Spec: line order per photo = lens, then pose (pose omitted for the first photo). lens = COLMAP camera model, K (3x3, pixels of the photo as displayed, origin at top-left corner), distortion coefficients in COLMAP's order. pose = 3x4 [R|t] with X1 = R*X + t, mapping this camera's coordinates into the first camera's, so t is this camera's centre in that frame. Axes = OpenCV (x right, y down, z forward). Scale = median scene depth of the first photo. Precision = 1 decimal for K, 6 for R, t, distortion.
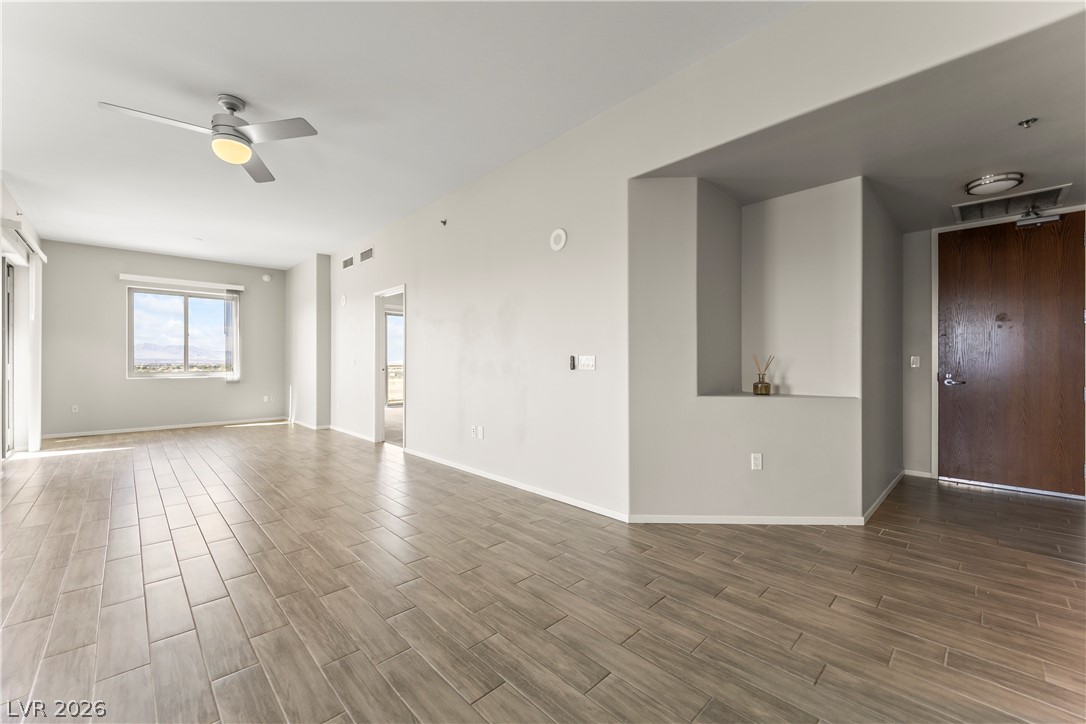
lens RADIAL K [[433.9, 0, 537.0], [0, 433.9, 359.2], [0, 0, 1]] dist [-0.003681, -0.000447]
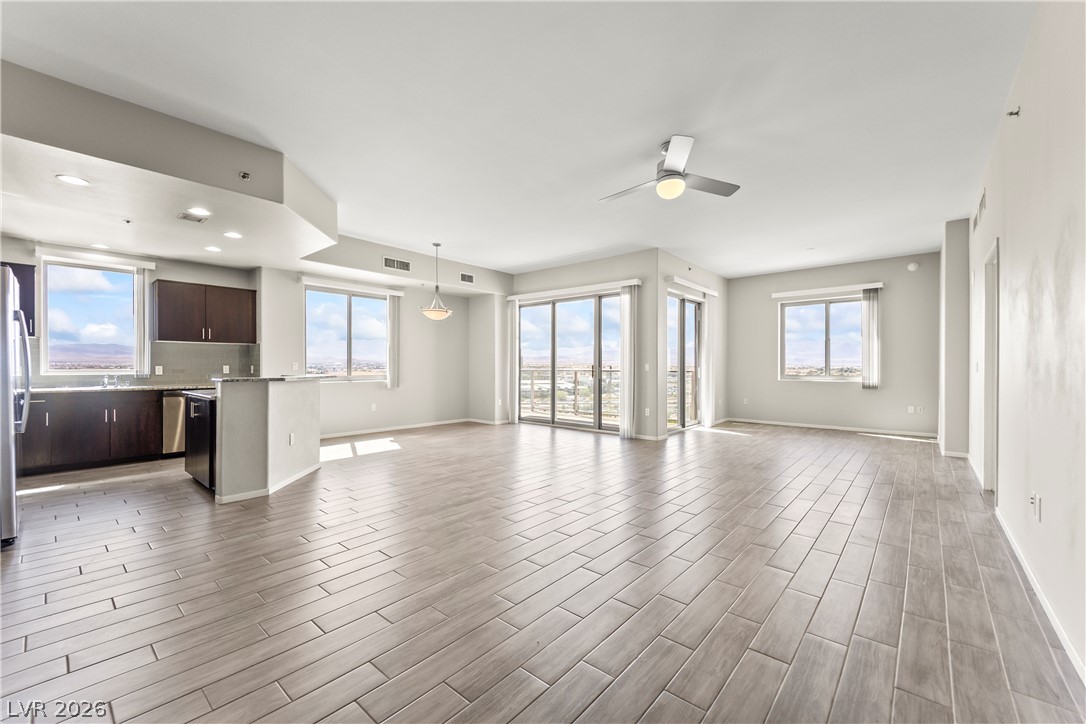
lens RADIAL K [[433.9, 0, 536.9], [0, 433.9, 371.8], [0, 0, 1]] dist [-0.003681, -0.000447]
pose [[0.078175, 0.013353, -0.996850, 0.190779], [0.007983, 0.999870, 0.014019, 0.000132], [0.996908, -0.009054, 0.078059, 0.232573]]
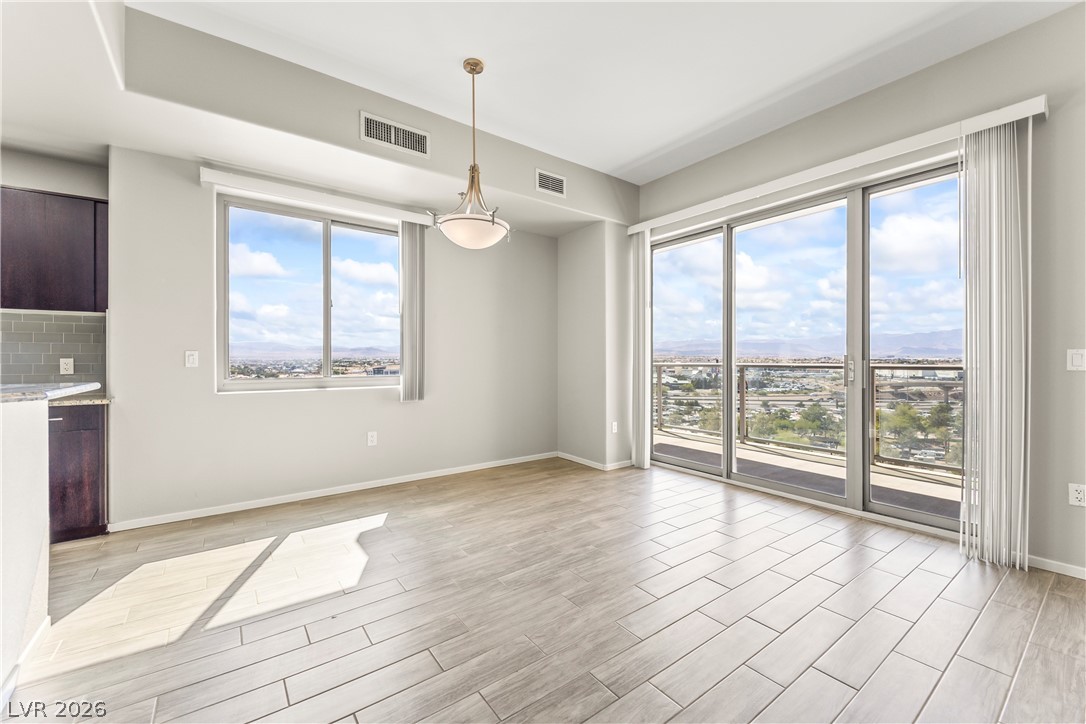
lens RADIAL K [[433.9, 0, 544.7], [0, 433.9, 360.8], [0, 0, 1]] dist [-0.003681, -0.000447]
pose [[-0.127783, 0.002088, -0.991800, -0.403319], [0.010836, 0.999941, 0.000709, 0.002027], [0.991743, -0.010656, -0.127798, 0.202161]]
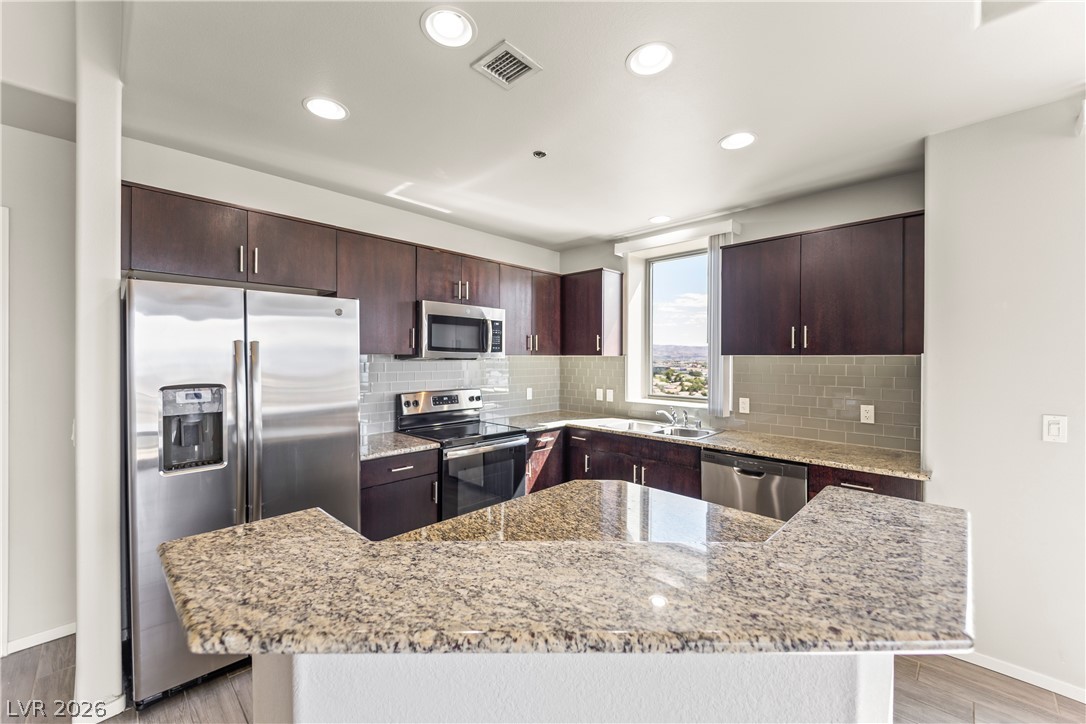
lens RADIAL K [[433.9, 0, 546.2], [0, 433.9, 359.2], [0, 0, 1]] dist [-0.003681, -0.000447]
pose [[-0.999228, -0.007576, -0.038561, -0.474010], [-0.007292, 0.999945, -0.007497, -0.043691], [0.038616, -0.007210, -0.999228, 0.036355]]
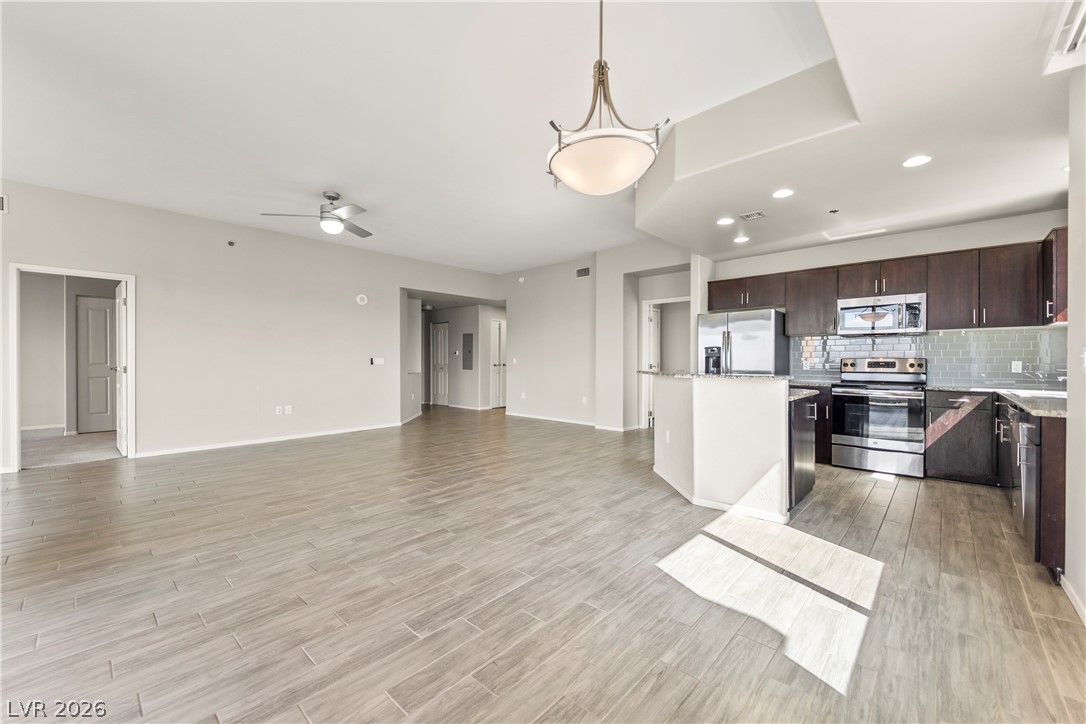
lens RADIAL K [[433.9, 0, 541.8], [0, 433.9, 363.6], [0, 0, 1]] dist [-0.003681, -0.000447]
pose [[-0.053508, -0.001818, 0.998566, -1.034124], [-0.018081, 0.999836, 0.000852, 0.002017], [-0.998404, -0.018010, -0.053532, 0.139392]]
